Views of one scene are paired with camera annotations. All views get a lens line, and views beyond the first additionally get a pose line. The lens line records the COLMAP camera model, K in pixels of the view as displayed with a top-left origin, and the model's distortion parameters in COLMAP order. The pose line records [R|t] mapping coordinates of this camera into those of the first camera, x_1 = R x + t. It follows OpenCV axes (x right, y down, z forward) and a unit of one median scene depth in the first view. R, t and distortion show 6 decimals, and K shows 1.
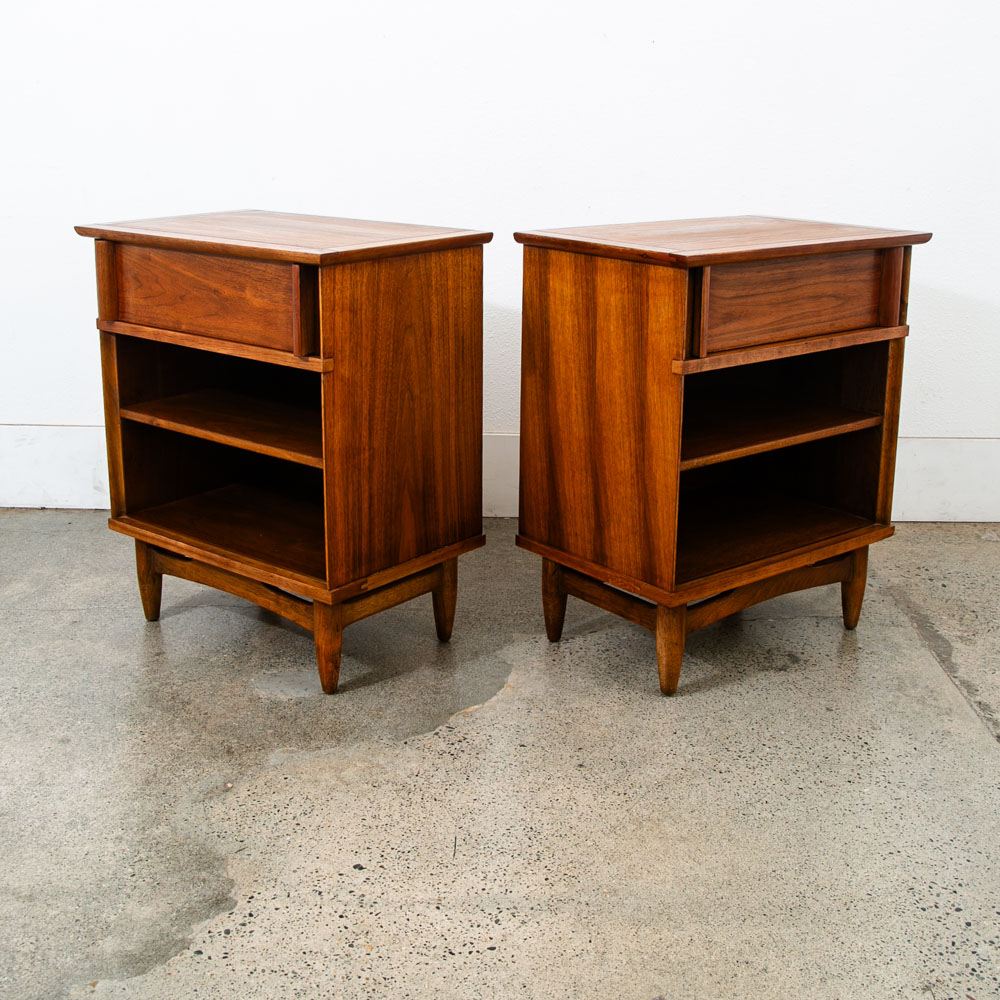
lens RADIAL K [[1425.1, 0, 495.8], [0, 1425.1, 467.6], [0, 0, 1]] dist [-0.100827, 0.115839]
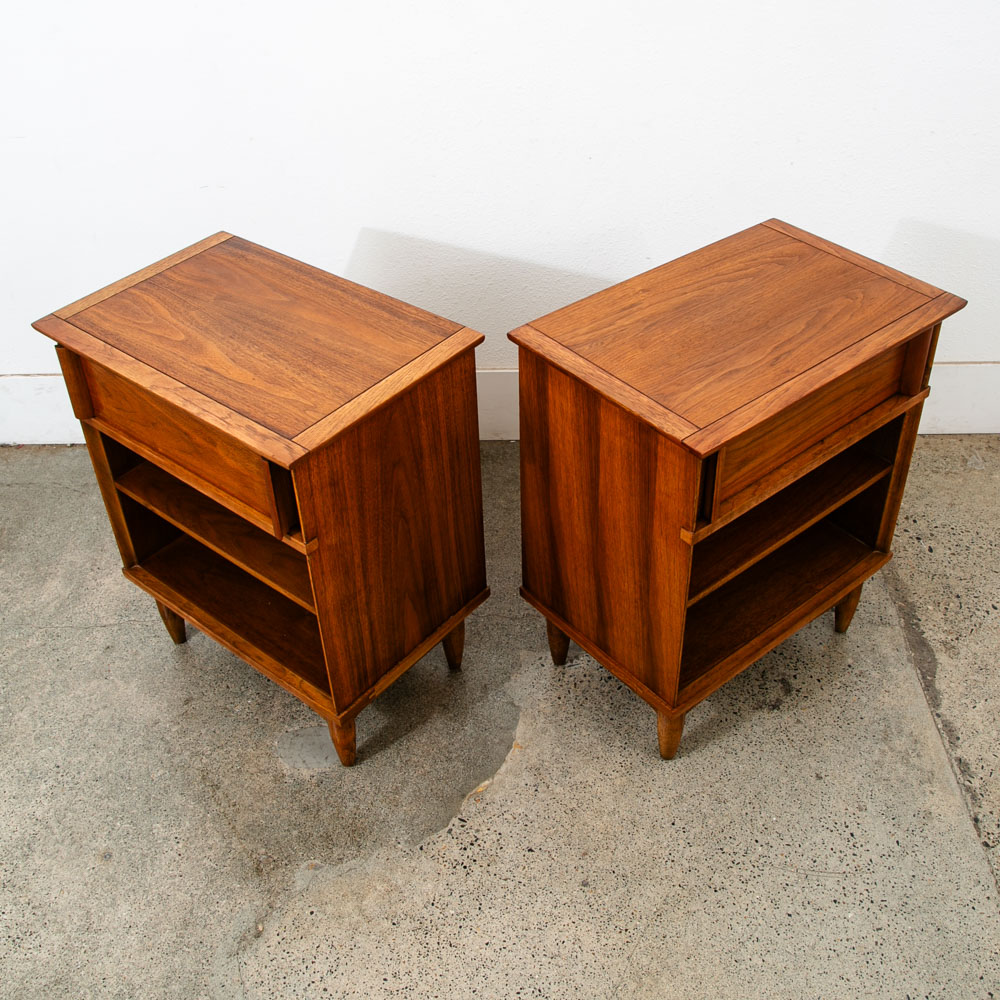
lens RADIAL K [[1155.5, 0, 500.0], [0, 1155.5, 500.0], [0, 0, 1]] dist [-0.113482, 0.057039]
pose [[0.999342, -0.030796, -0.019175, 0.019385], [0.035844, 0.919631, 0.391144, -0.363240], [0.005588, -0.391574, 0.920130, 0.293176]]
